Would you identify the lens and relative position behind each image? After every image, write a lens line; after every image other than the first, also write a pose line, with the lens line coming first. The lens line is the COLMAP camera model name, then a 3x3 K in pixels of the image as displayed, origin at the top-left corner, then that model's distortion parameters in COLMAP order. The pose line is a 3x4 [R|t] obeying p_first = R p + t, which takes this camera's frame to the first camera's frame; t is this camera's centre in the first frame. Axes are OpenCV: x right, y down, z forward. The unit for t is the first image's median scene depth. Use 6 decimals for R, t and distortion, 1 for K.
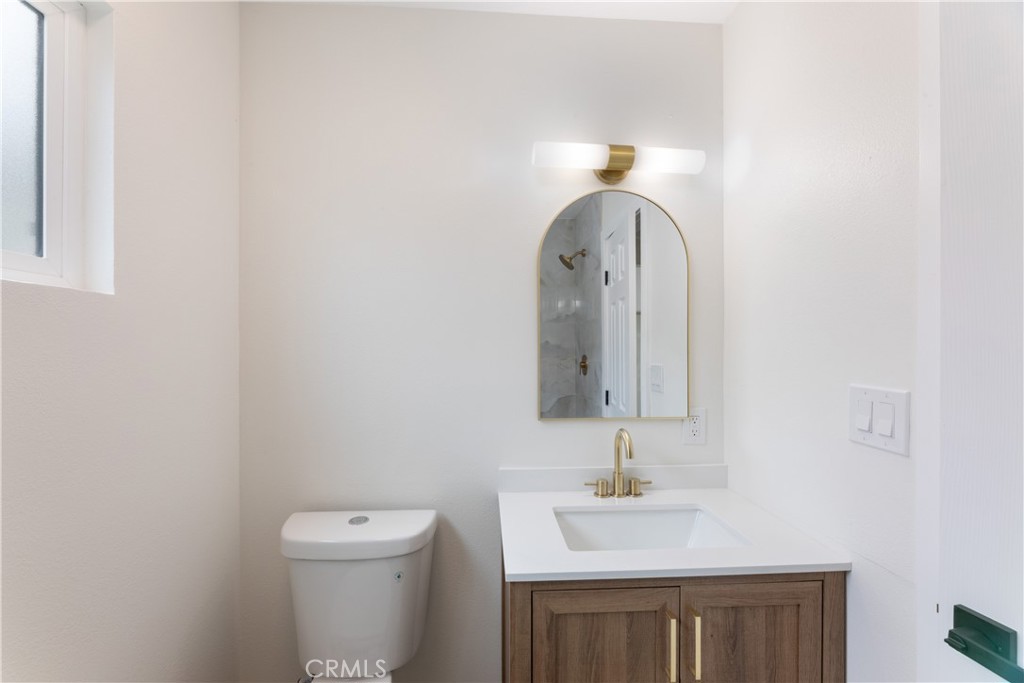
lens RADIAL K [[414.1, 0, 502.1], [0, 414.1, 341.7], [0, 0, 1]] dist [-0.001298, -0.000694]
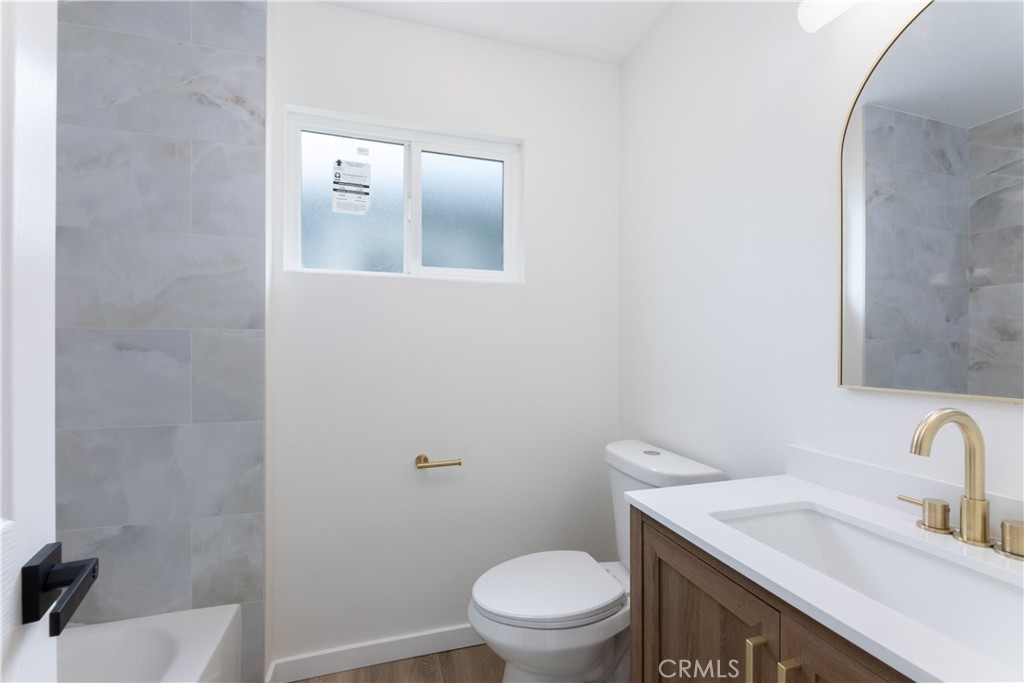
lens RADIAL K [[415.7, 0, 502.5], [0, 415.7, 336.5], [0, 0, 1]] dist [0.000409, -0.000616]
pose [[0.253056, -0.013738, -0.967354, 0.946667], [0.004827, 0.999905, -0.012938, 0.164362], [0.967440, -0.001395, 0.253098, 0.412579]]
